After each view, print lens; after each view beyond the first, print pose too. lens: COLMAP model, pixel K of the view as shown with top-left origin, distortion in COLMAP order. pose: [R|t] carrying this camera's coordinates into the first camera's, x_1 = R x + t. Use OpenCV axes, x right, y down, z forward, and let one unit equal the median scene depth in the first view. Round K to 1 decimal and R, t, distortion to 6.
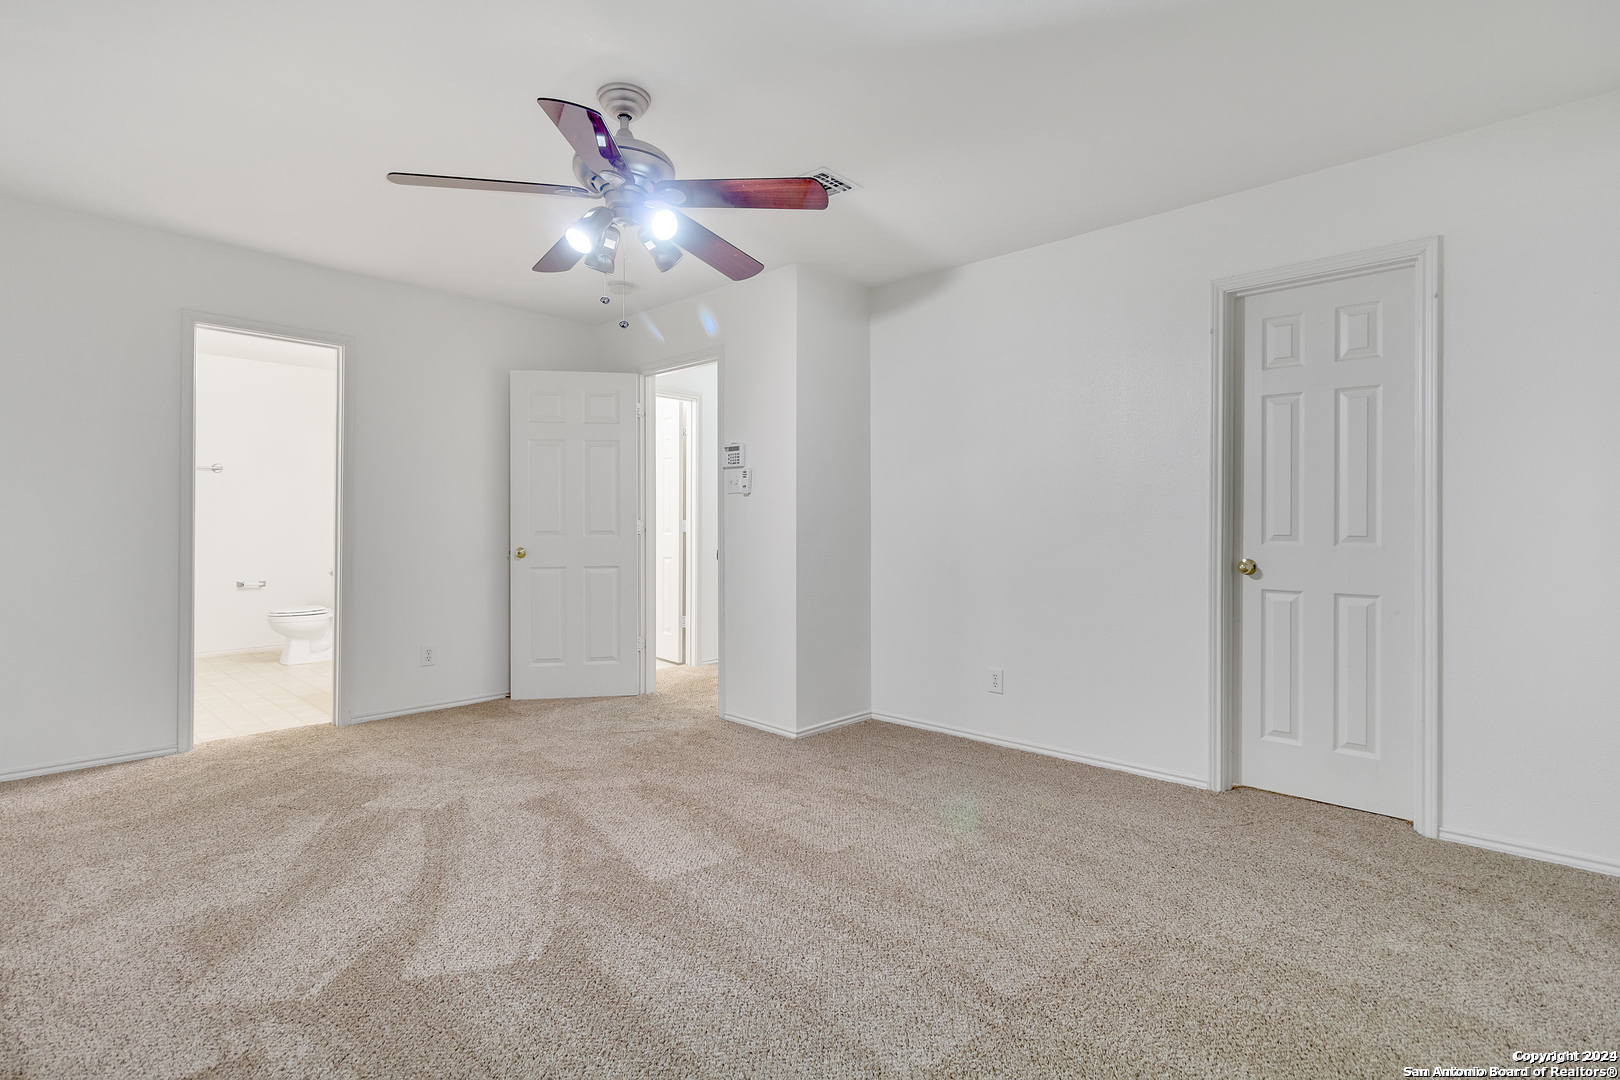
lens RADIAL K [[767.8, 0, 811.5], [0, 767.8, 529.6], [0, 0, 1]] dist [0.000155, -0.000627]
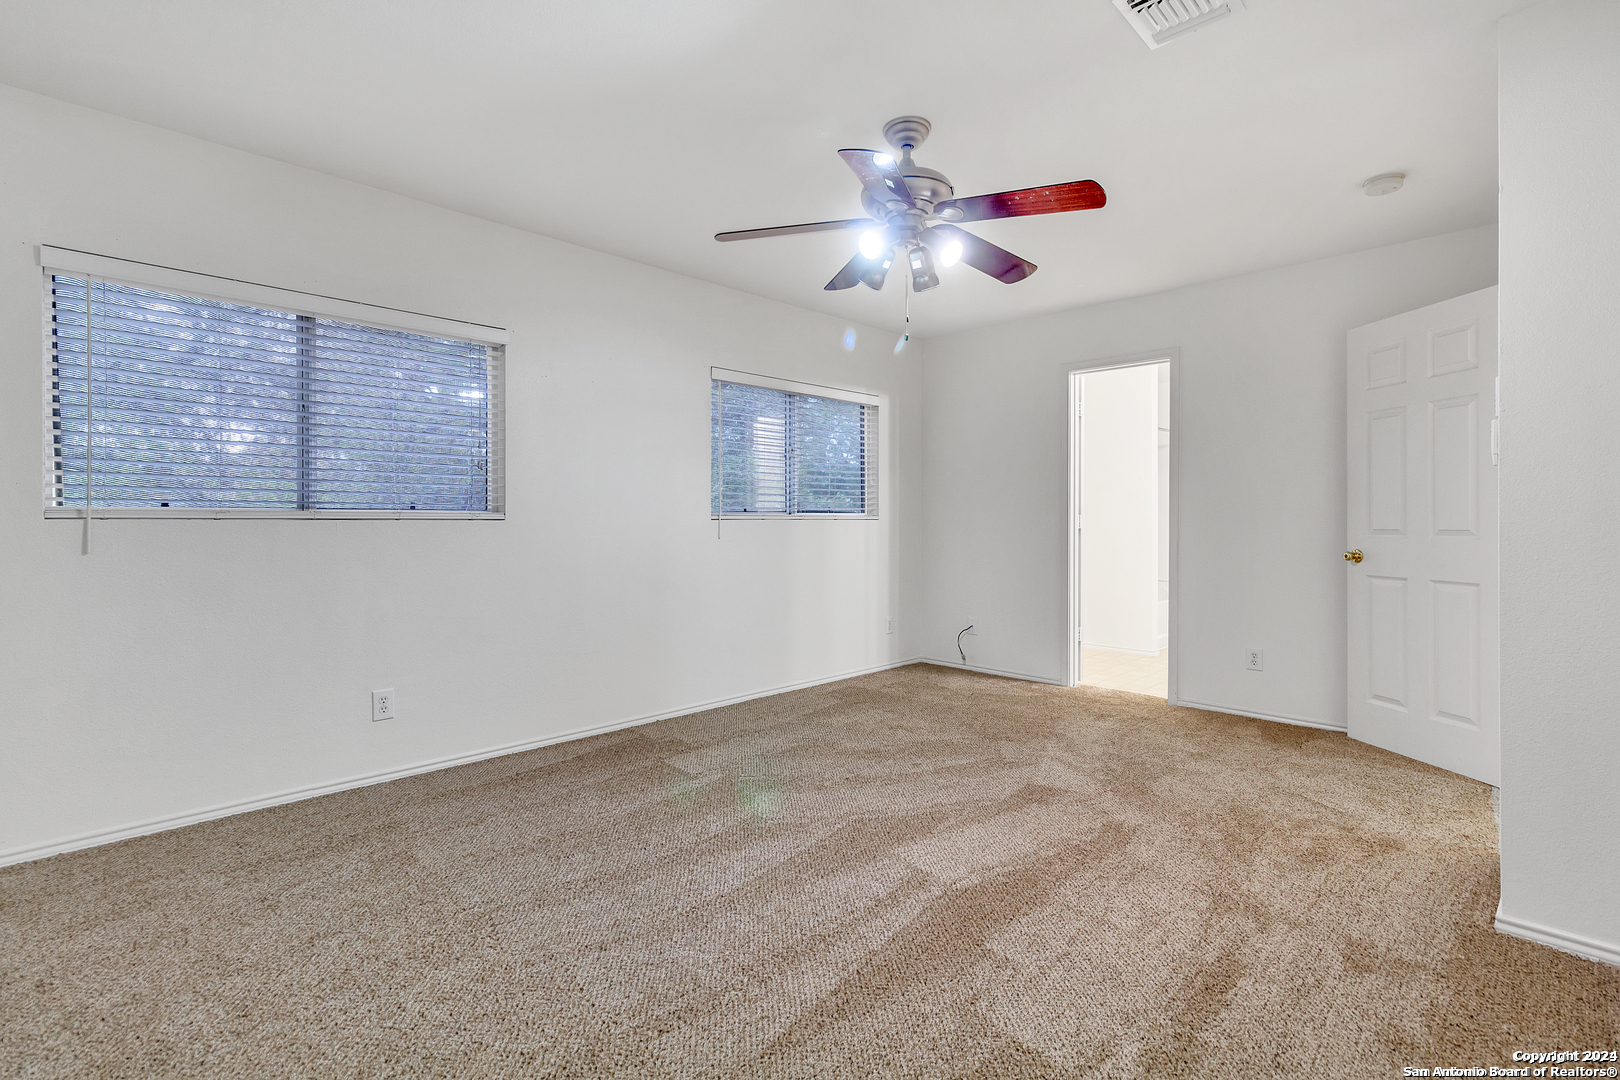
lens RADIAL K [[767.8, 0, 811.5], [0, 767.8, 529.6], [0, 0, 1]] dist [0.000155, -0.000627]
pose [[-0.044888, 0.014967, -0.998880, 0.649032], [-0.002112, 0.999884, 0.015077, -0.011833], [0.998990, 0.002786, -0.044851, 0.684432]]
